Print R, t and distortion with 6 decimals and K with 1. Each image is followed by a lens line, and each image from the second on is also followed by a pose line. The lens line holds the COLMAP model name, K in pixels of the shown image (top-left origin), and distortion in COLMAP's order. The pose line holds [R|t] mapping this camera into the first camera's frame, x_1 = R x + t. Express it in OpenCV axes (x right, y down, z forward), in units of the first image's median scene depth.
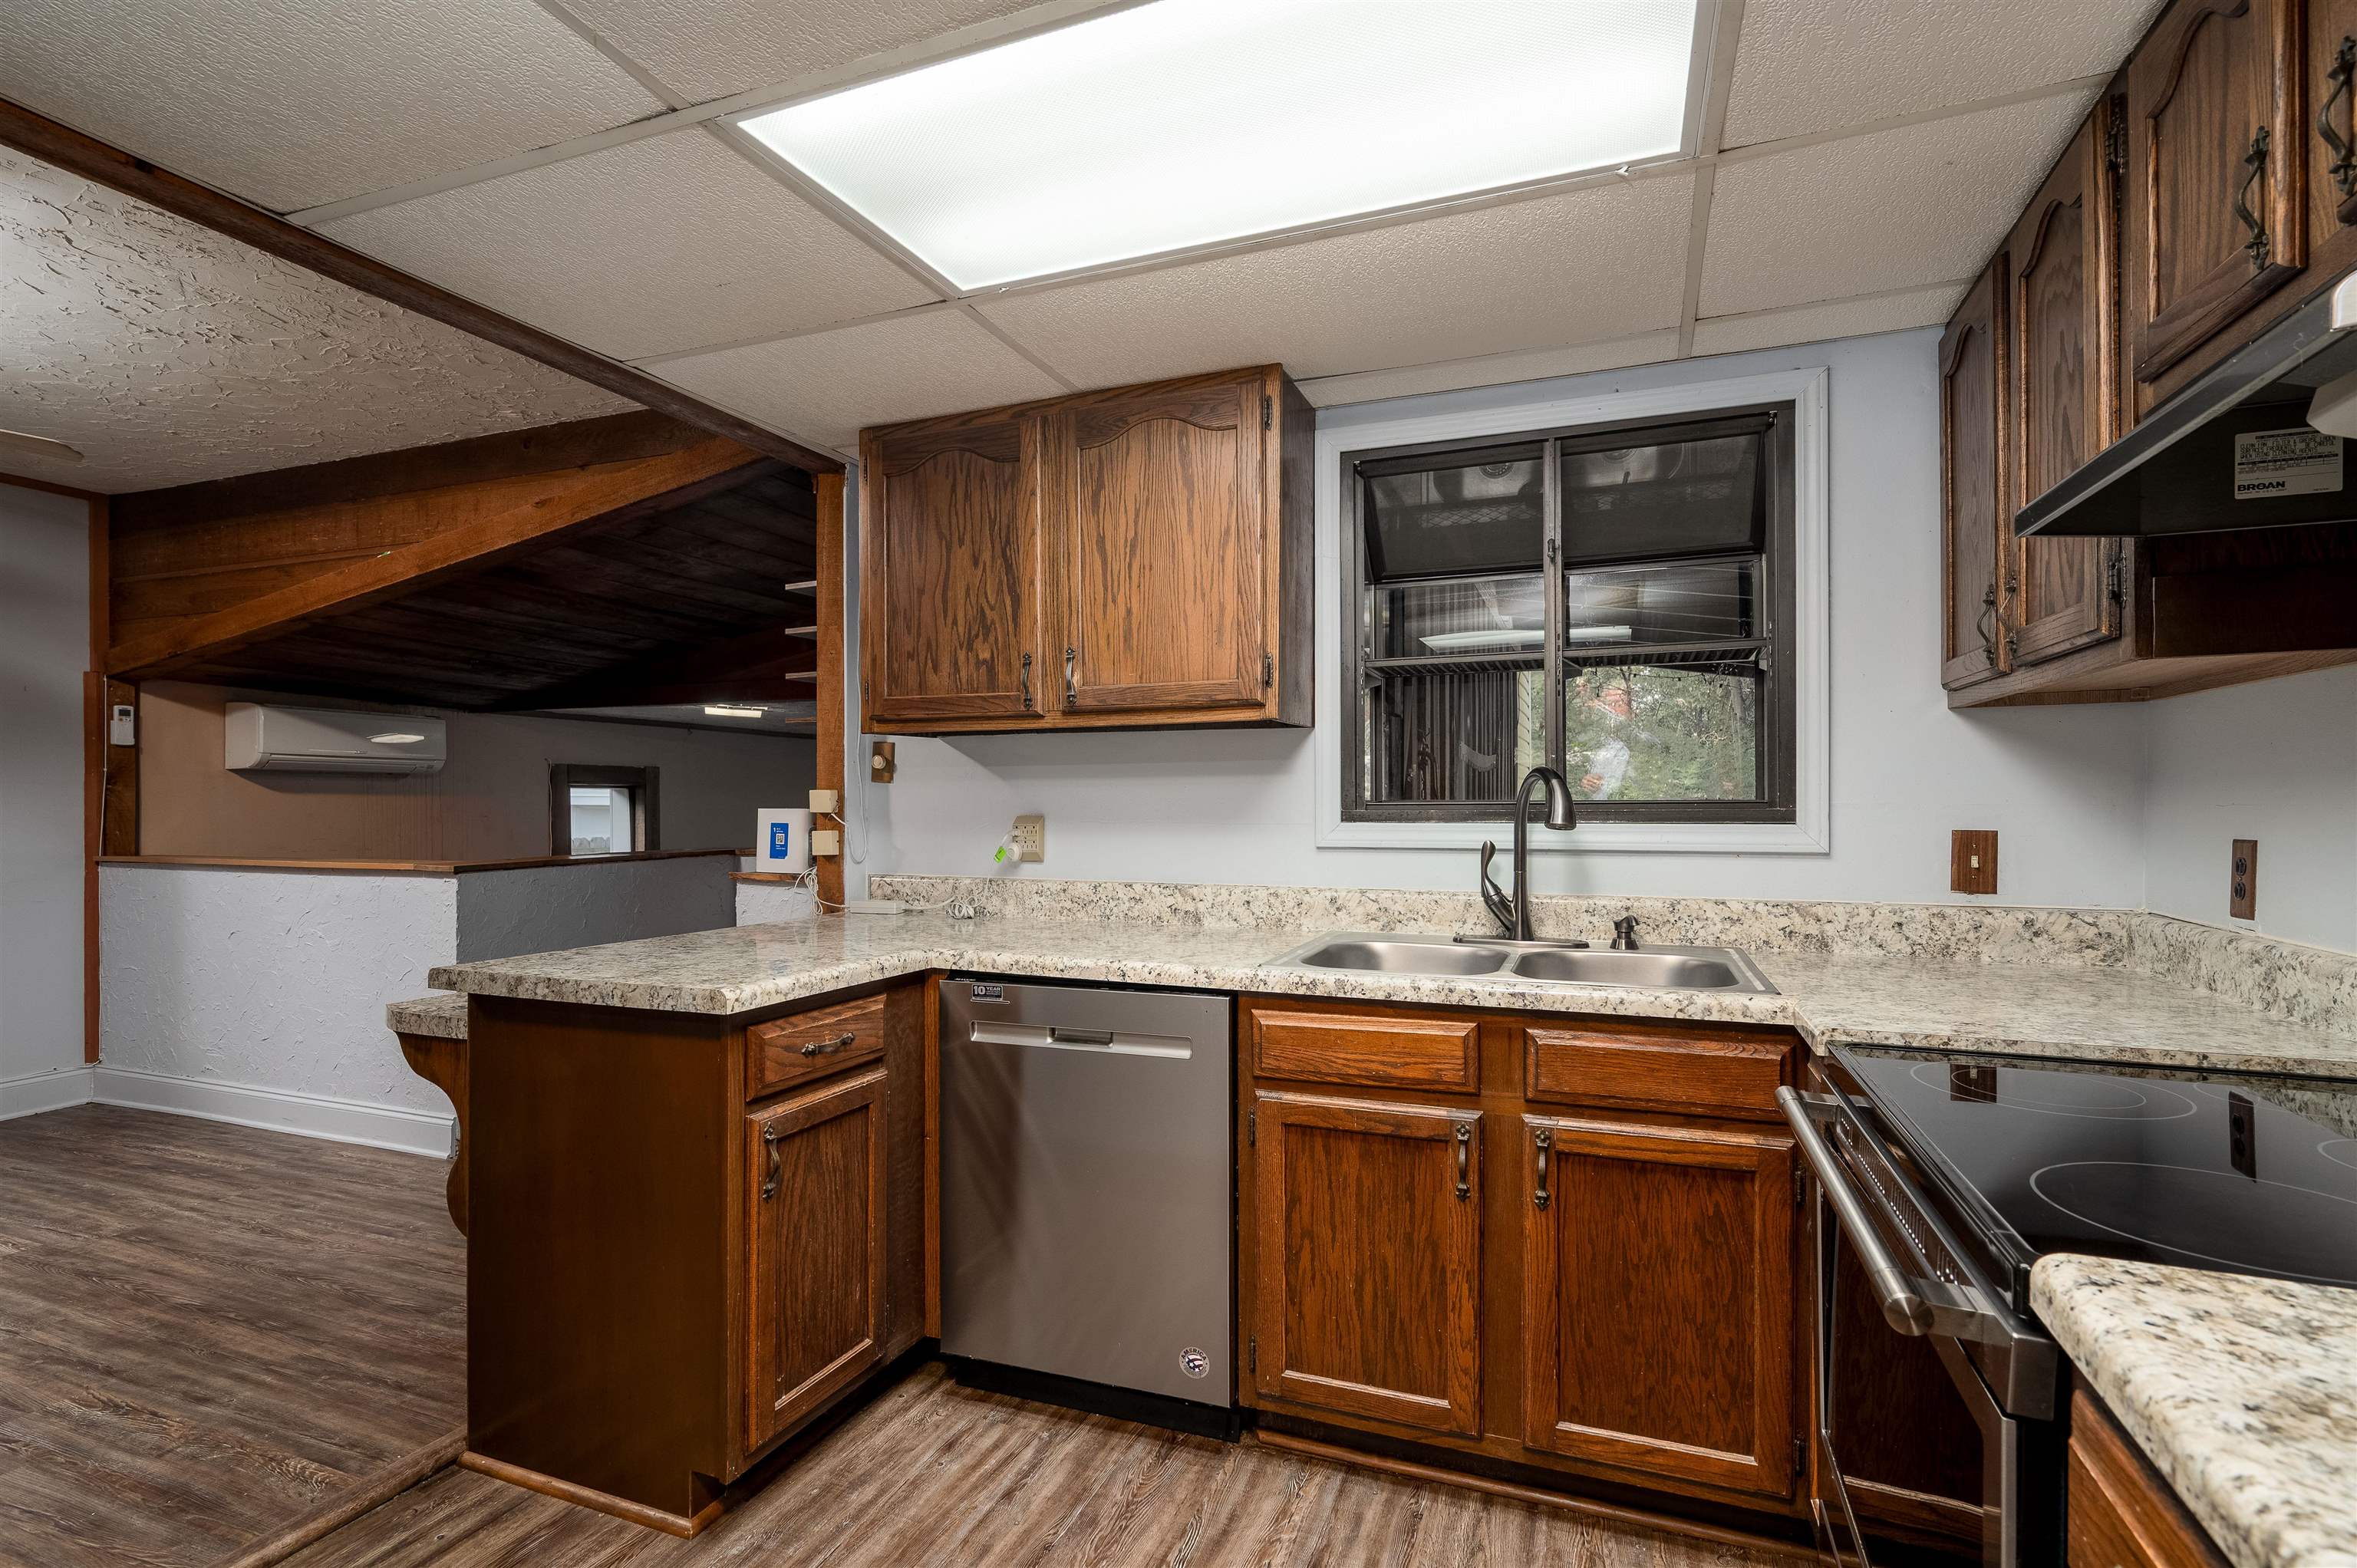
lens RADIAL K [[1055.6, 0, 1213.8], [0, 1055.6, 806.4], [0, 0, 1]] dist [-0.002982, 0.000904]
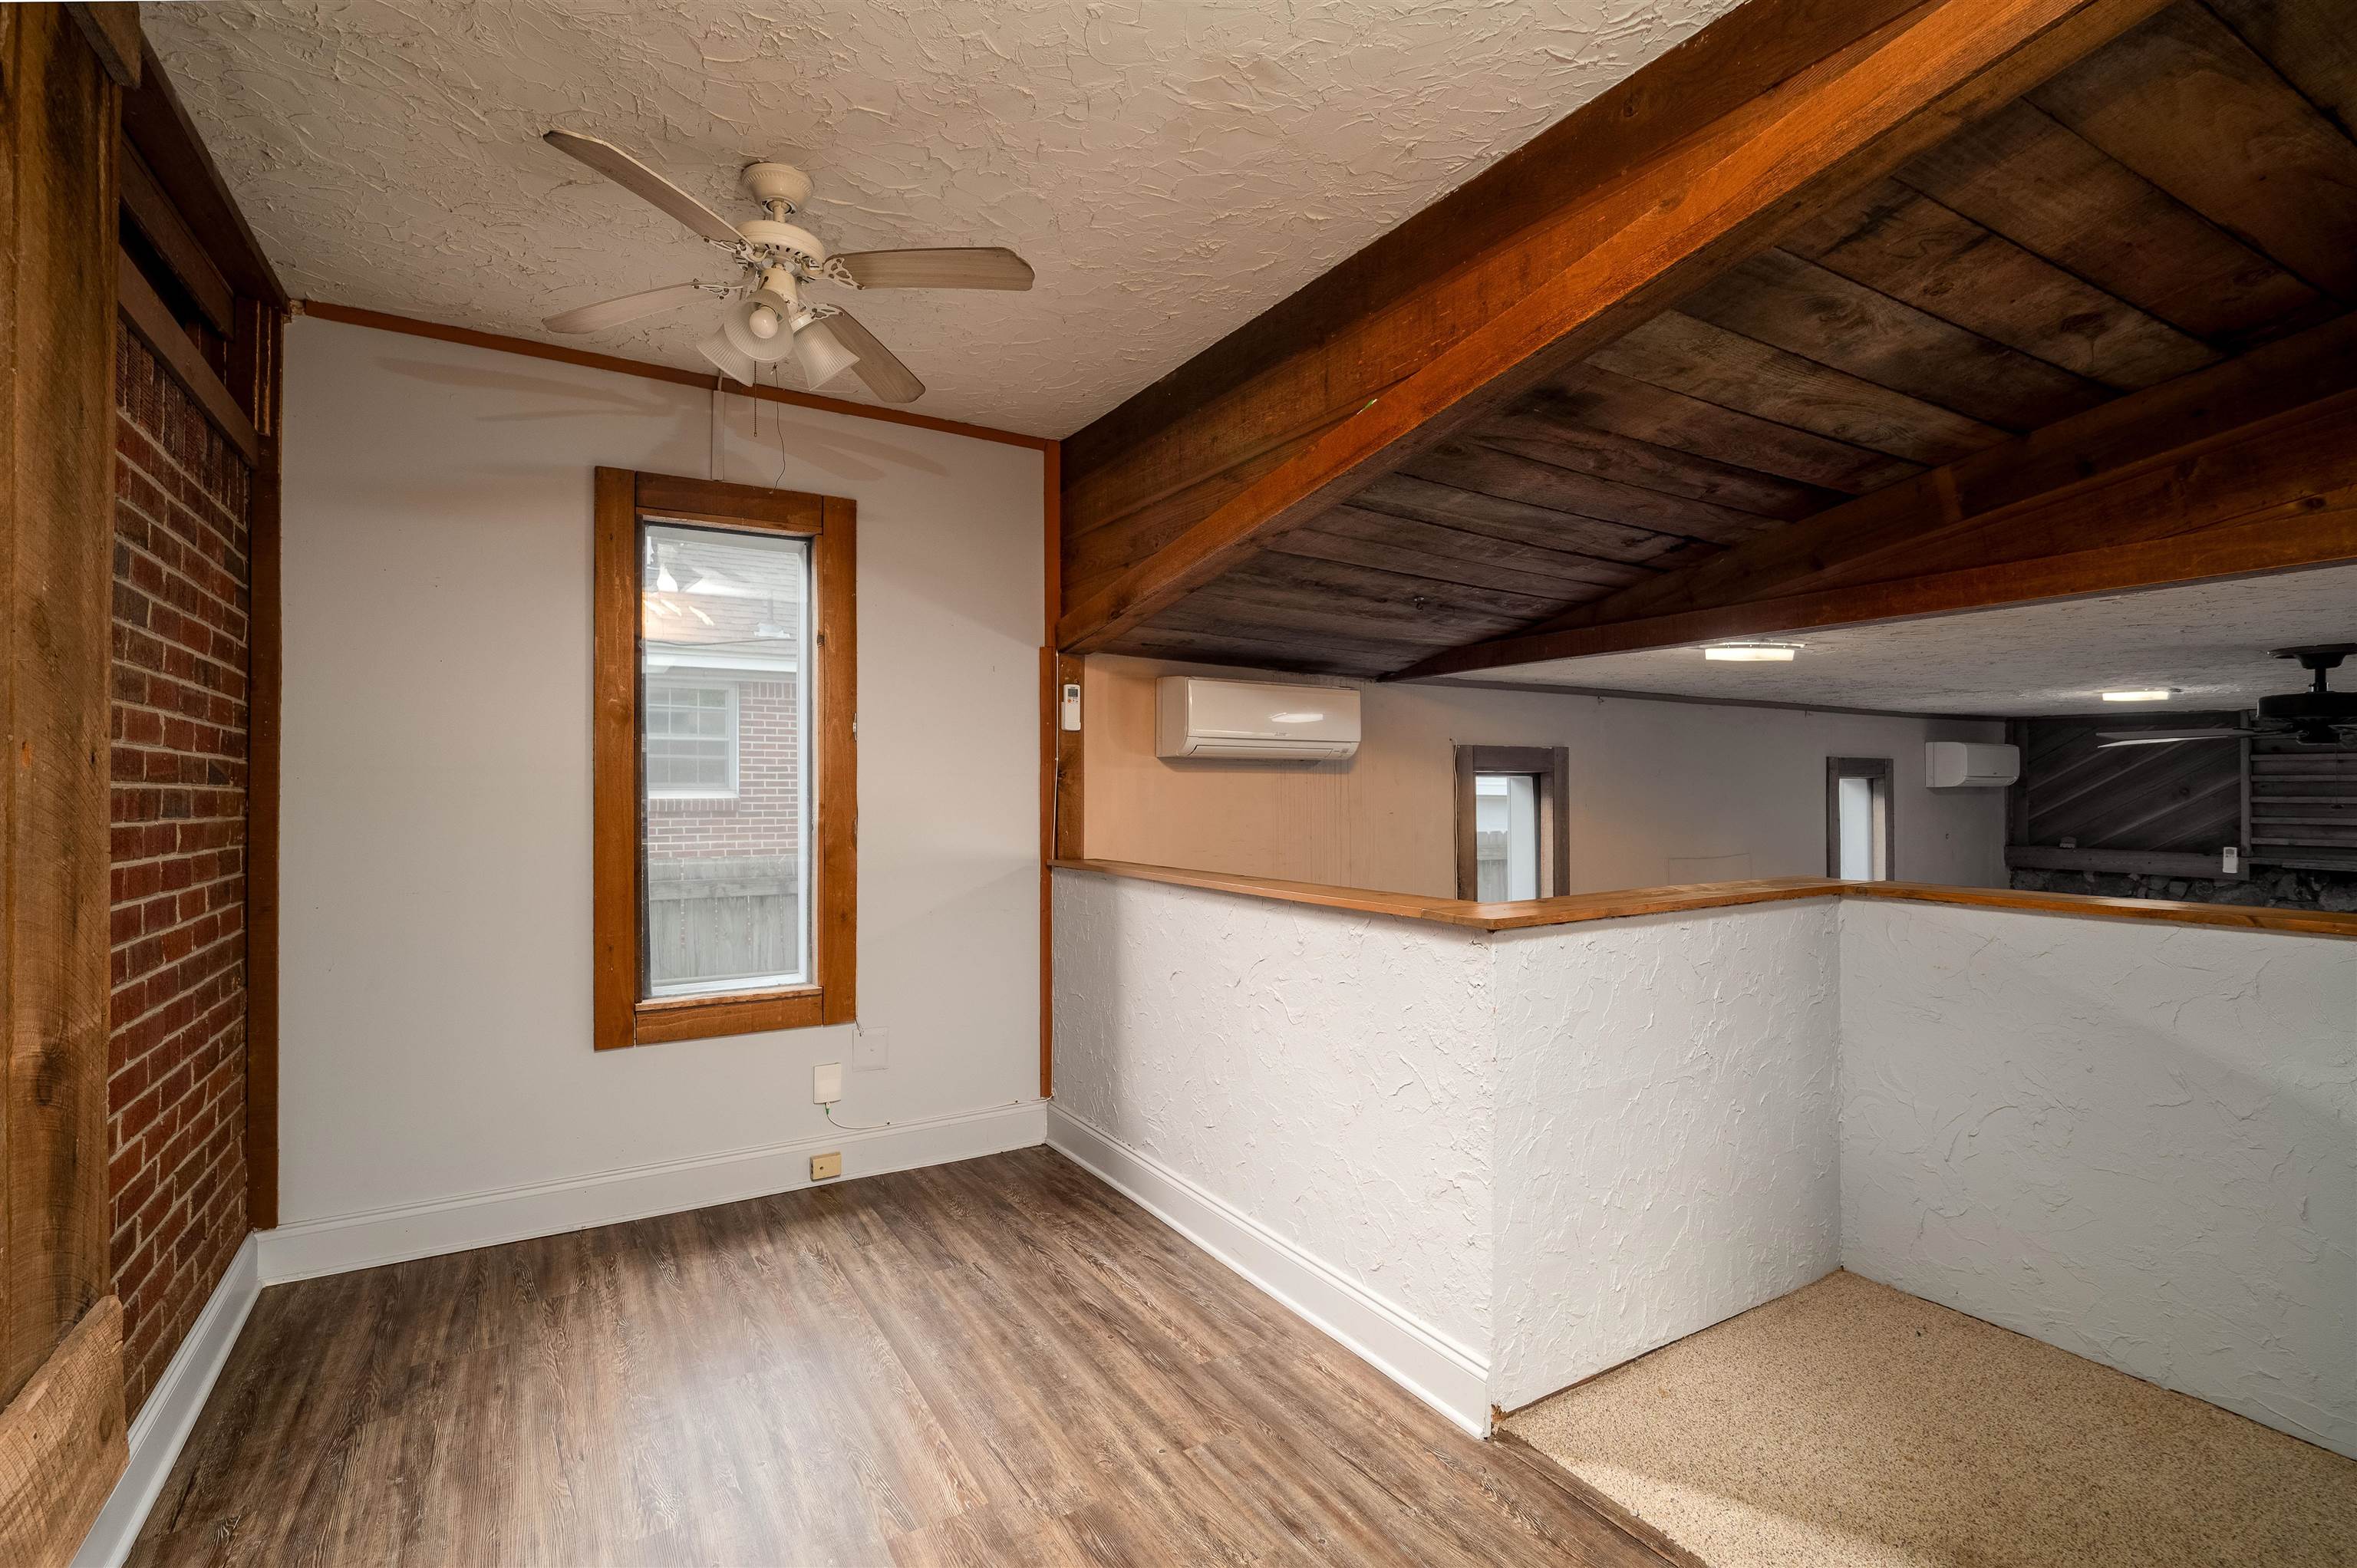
lens RADIAL K [[1055.6, 0, 1171.5], [0, 1055.6, 787.5], [0, 0, 1]] dist [-0.002982, 0.000904]
pose [[0.763685, -0.001601, -0.645587, -0.449718], [-0.000666, 0.999994, -0.003268, -0.010173], [0.645589, 0.002926, 0.763679, 0.426047]]
